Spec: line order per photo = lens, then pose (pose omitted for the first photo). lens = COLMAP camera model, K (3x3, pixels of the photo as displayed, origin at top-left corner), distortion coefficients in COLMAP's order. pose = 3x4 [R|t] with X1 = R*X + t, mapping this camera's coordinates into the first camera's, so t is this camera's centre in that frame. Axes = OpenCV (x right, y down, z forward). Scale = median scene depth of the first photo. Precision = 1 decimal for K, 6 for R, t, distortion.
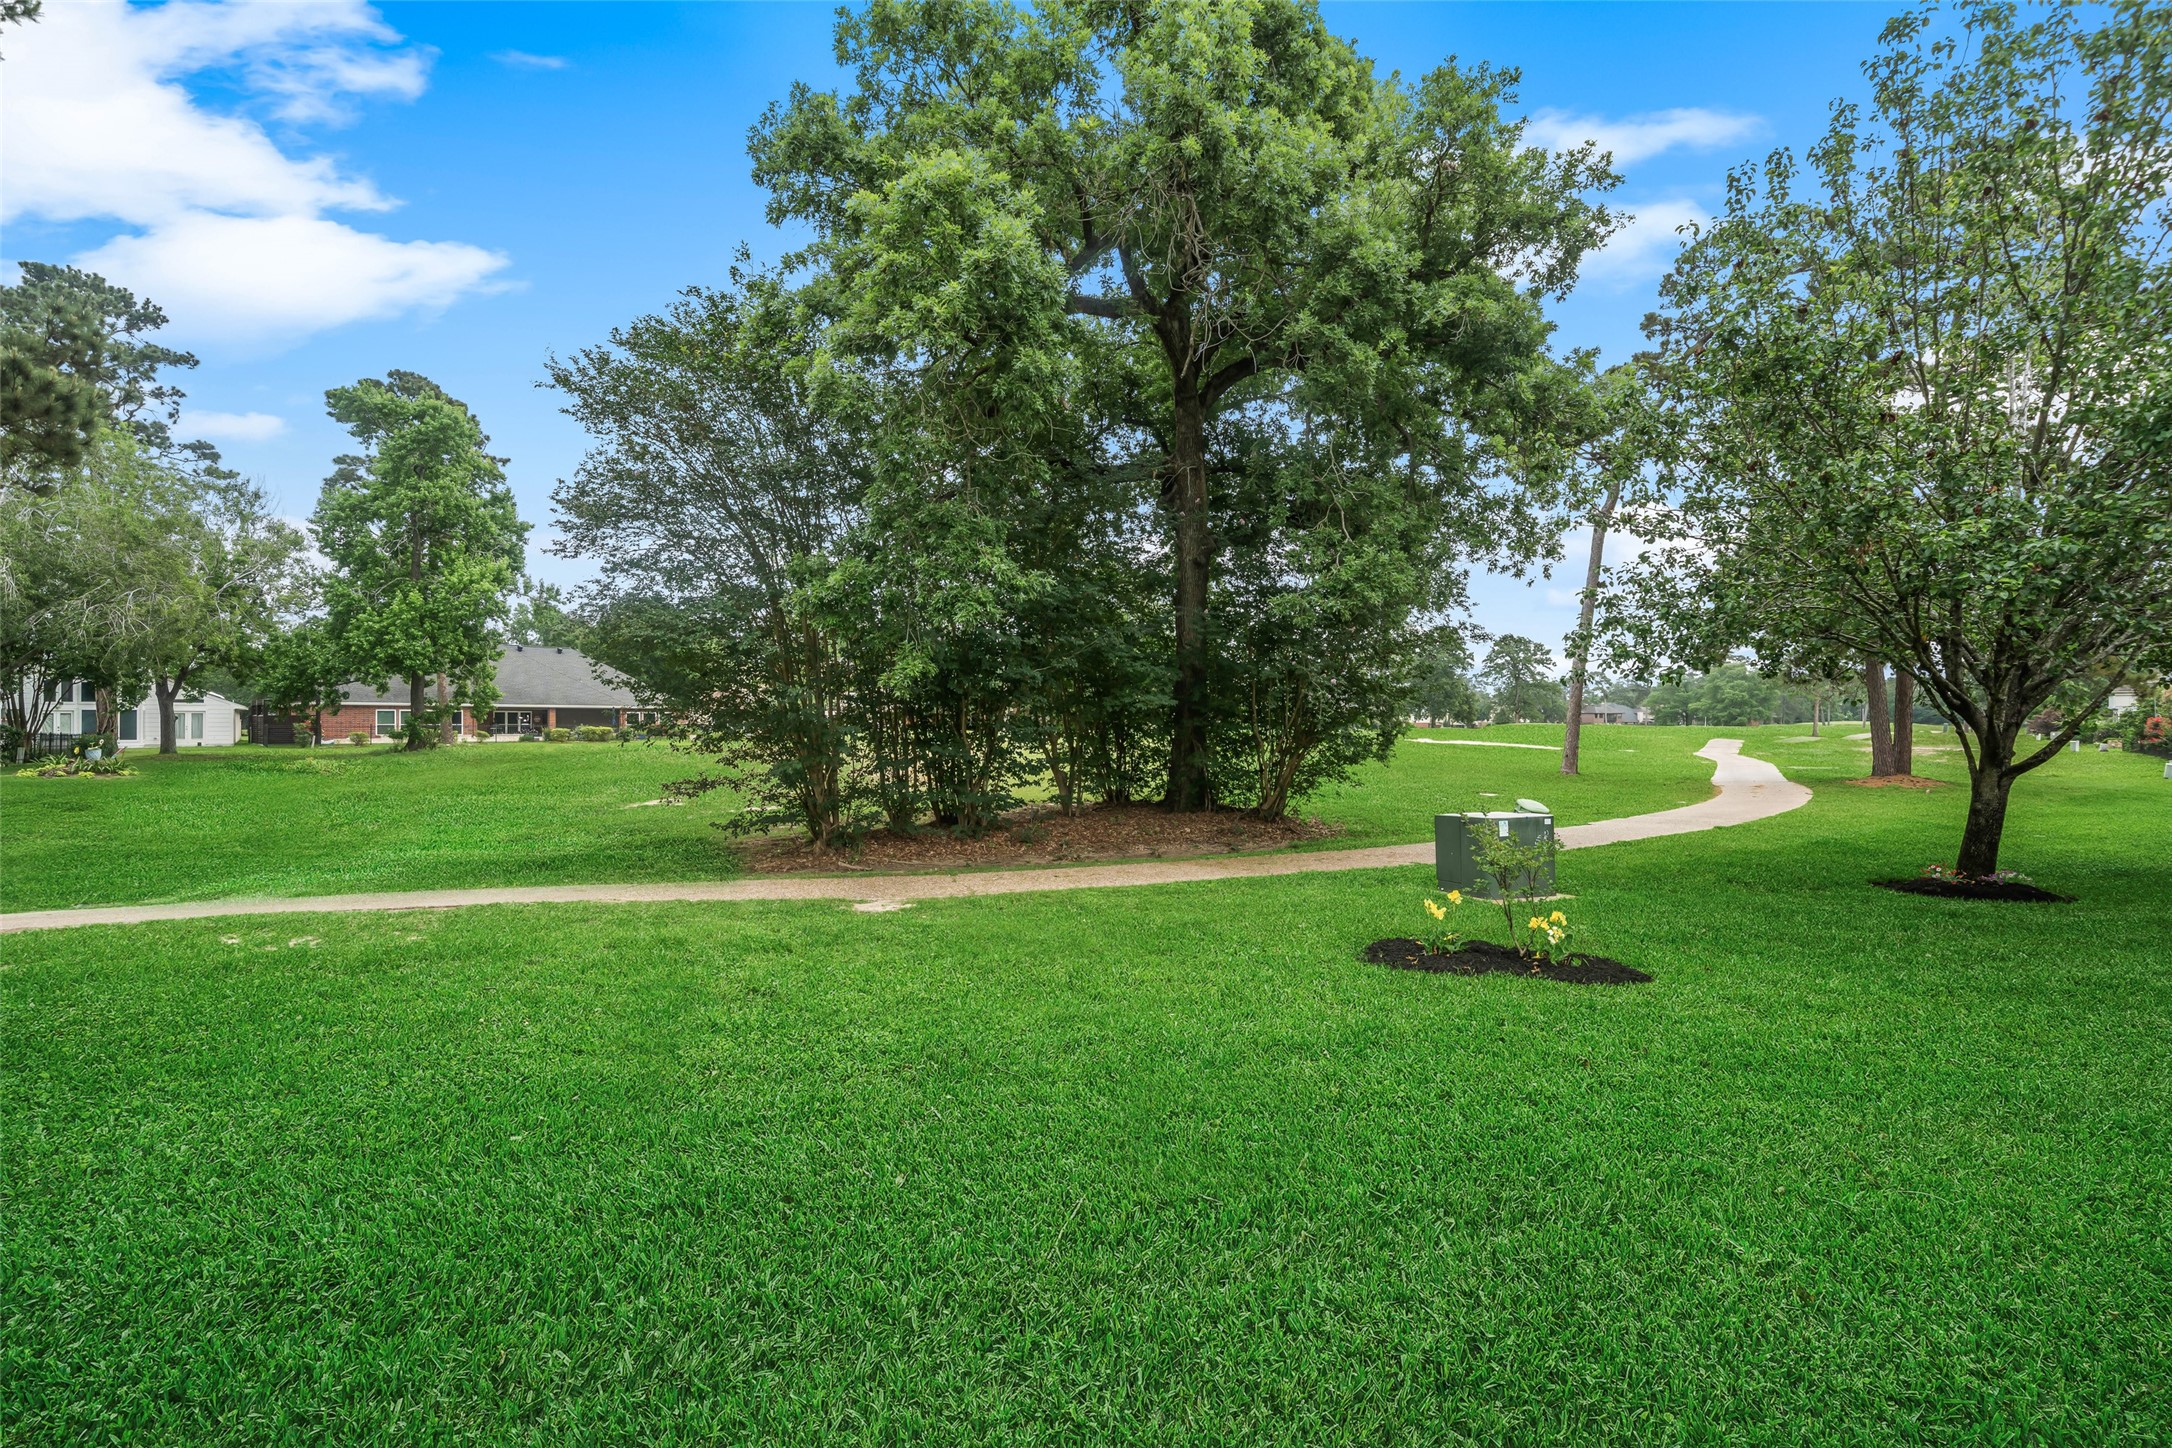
lens RADIAL K [[992.4, 0, 1087.1], [0, 992.4, 695.3], [0, 0, 1]] dist [0.001301, 0.000012]
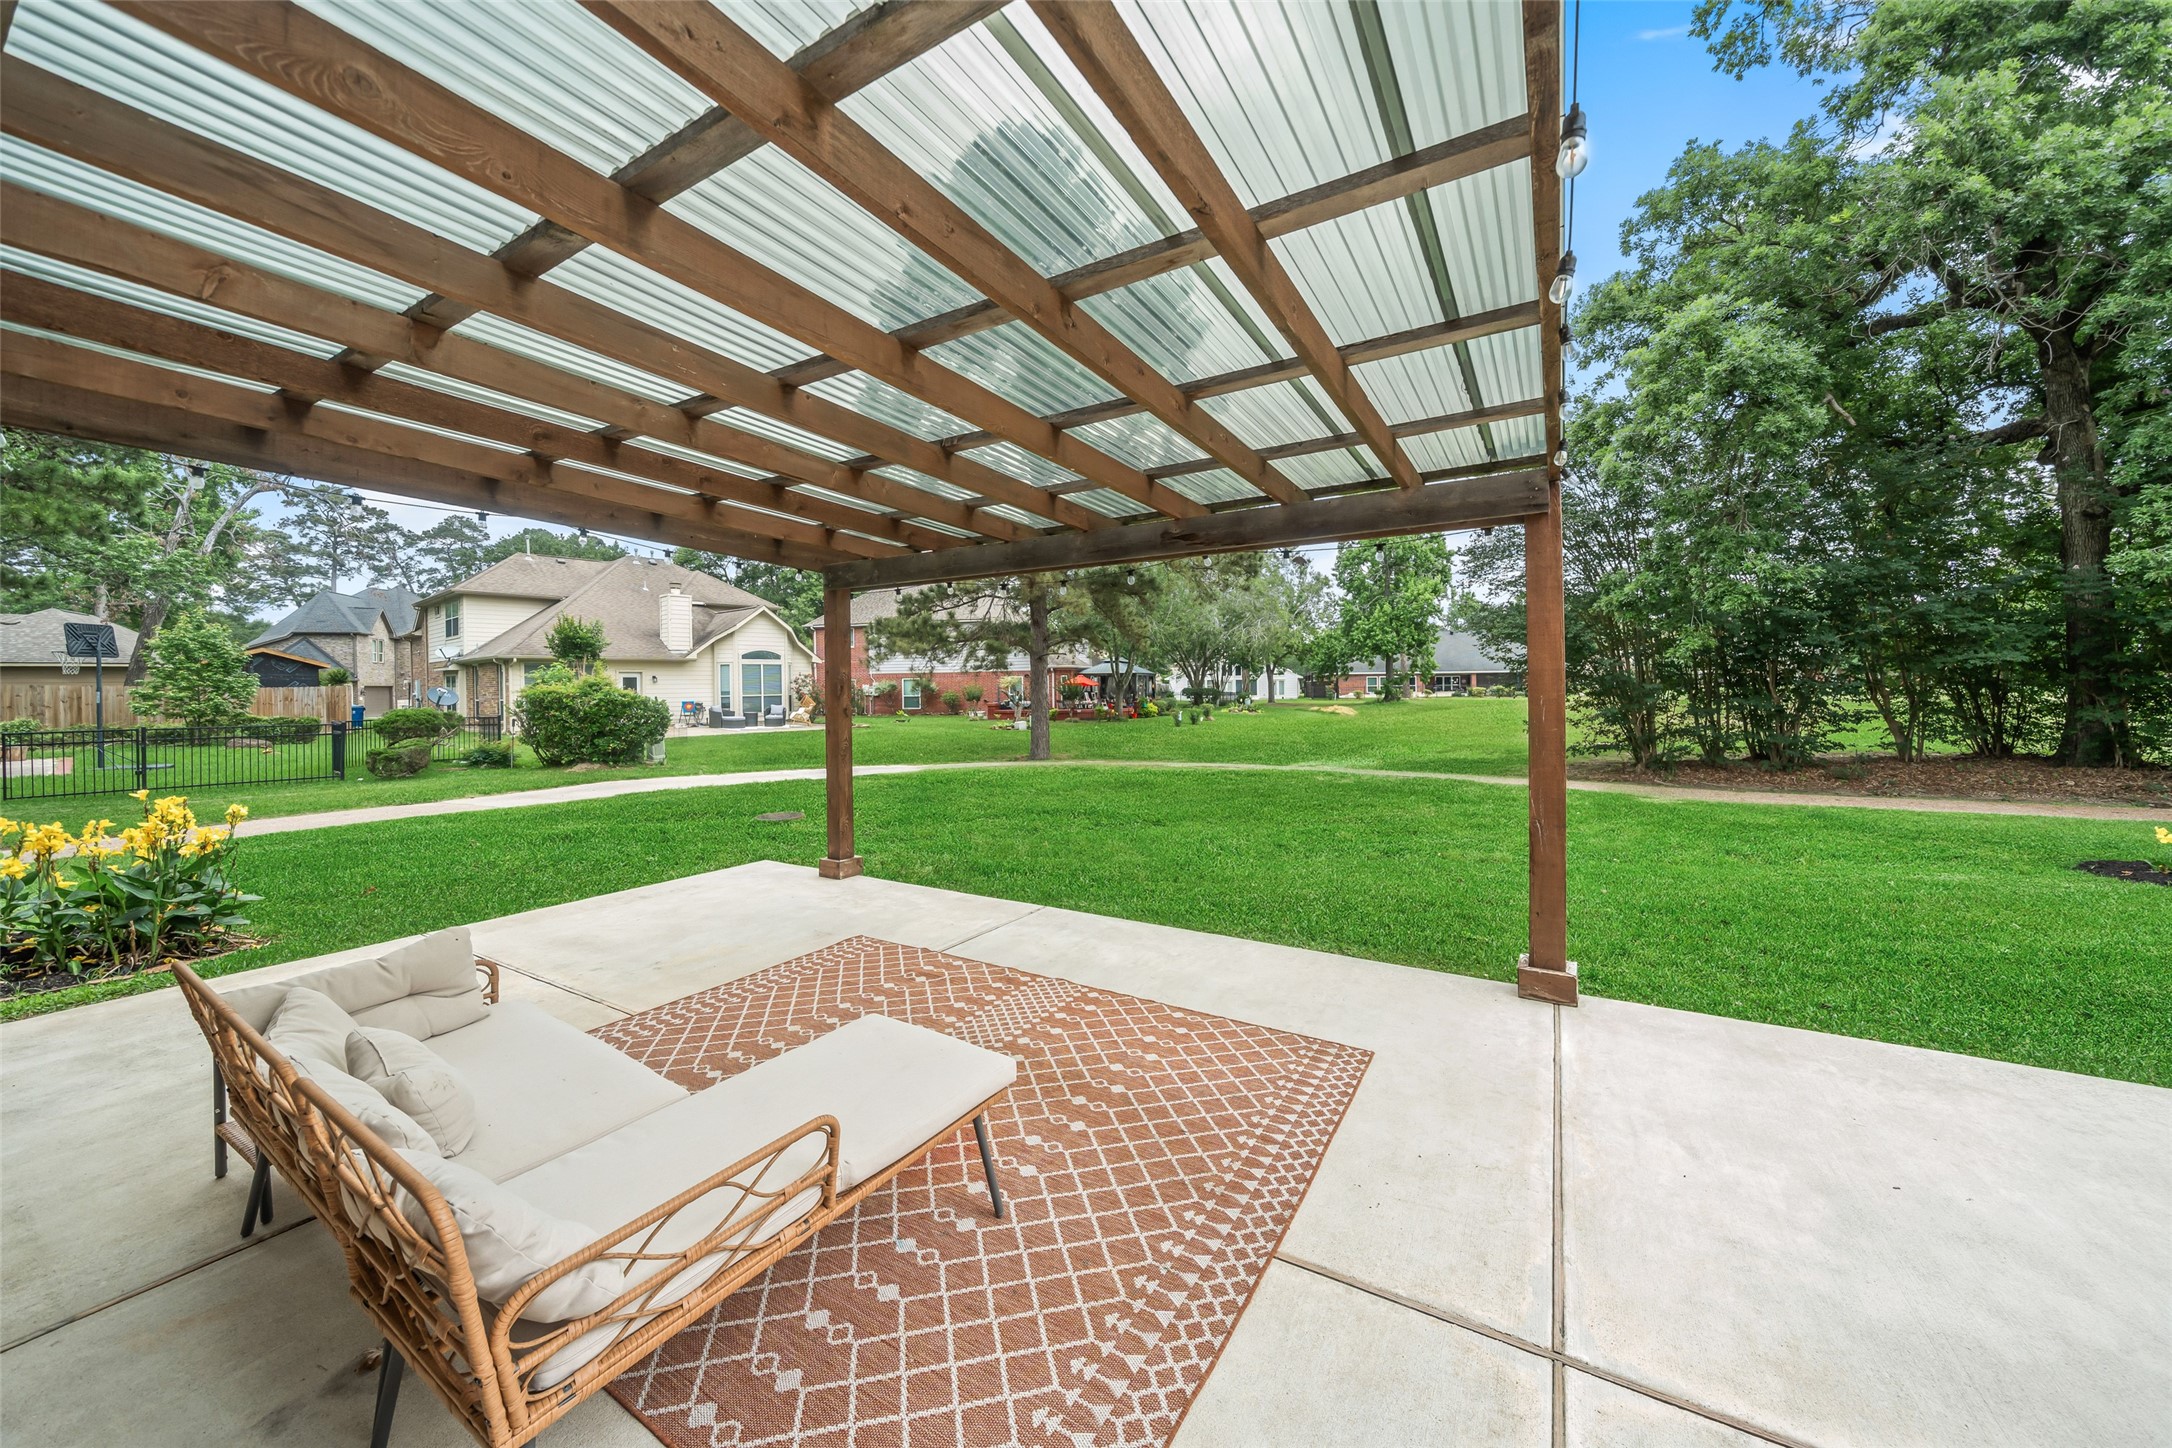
lens RADIAL K [[747.3, 0, 1091.4], [0, 747.3, 714.6], [0, 0, 1]] dist [-0.002861, -0.000068]
pose [[0.562668, 0.021132, -0.826413, 0.065144], [0.036448, 0.998067, 0.050337, -0.003008], [0.825879, -0.058445, 0.560810, -0.095860]]
